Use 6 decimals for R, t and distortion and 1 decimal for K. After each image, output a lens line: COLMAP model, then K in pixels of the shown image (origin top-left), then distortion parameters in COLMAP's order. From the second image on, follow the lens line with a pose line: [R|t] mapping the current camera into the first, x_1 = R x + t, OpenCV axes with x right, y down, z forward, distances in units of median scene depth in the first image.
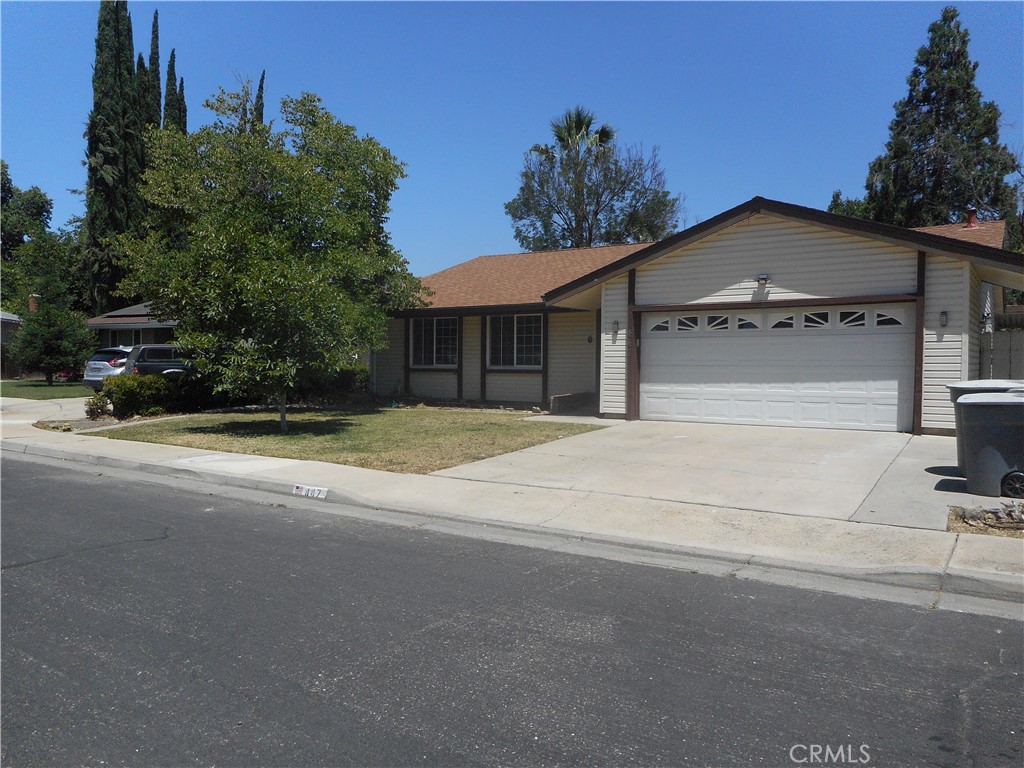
lens RADIAL K [[768.0, 0, 512.0], [0, 768.0, 384.0], [0, 0, 1]] dist [-0.030079, -0.000905]
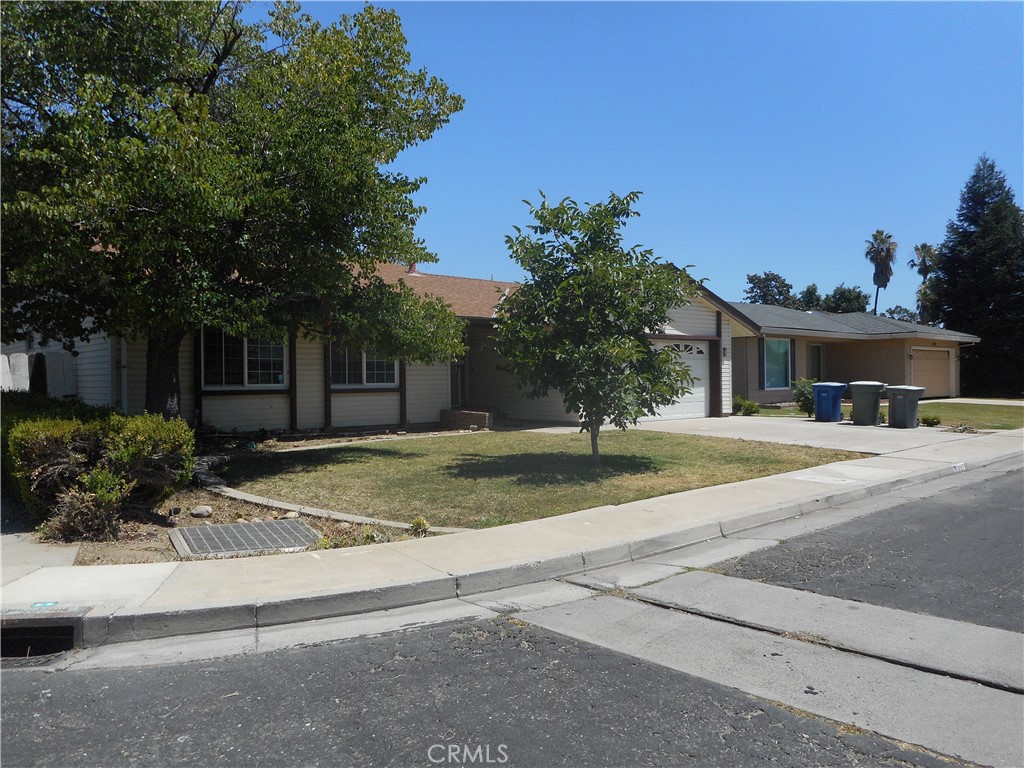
lens RADIAL K [[768.0, 0, 512.0], [0, 768.0, 384.0], [0, 0, 1]] dist [-0.030079, -0.000905]
pose [[0.232466, -0.012563, 0.972523, -0.809022], [0.036118, 0.999338, 0.004276, -0.021717], [-0.971934, 0.034132, 0.232765, 0.658240]]
